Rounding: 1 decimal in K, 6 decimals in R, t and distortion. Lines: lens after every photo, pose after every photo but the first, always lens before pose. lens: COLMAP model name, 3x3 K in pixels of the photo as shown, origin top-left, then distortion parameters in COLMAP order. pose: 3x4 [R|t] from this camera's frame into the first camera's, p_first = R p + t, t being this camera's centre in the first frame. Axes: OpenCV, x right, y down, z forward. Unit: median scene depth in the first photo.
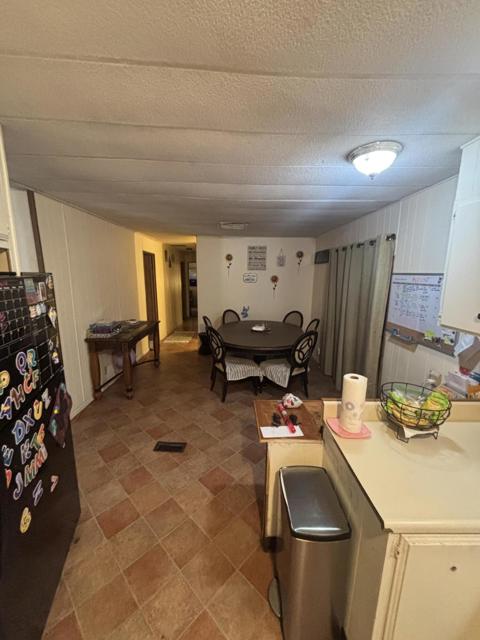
lens RADIAL K [[256.2, 0, 241.5], [0, 256.2, 321.9], [0, 0, 1]] dist [-0.004944, -0.000720]
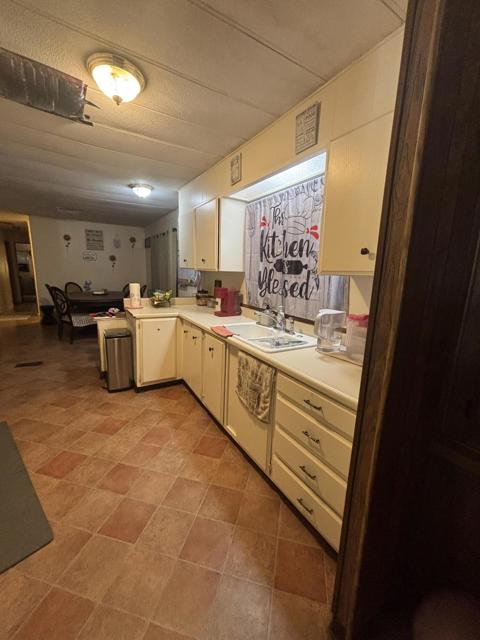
lens RADIAL K [[256.2, 0, 238.7], [0, 256.2, 318.5], [0, 0, 1]] dist [-0.004944, -0.000720]
pose [[0.863424, -0.075028, 0.498869, 0.017778], [0.070074, 0.997129, 0.028683, 0.135379], [-0.499588, 0.010192, 0.866203, -0.386022]]
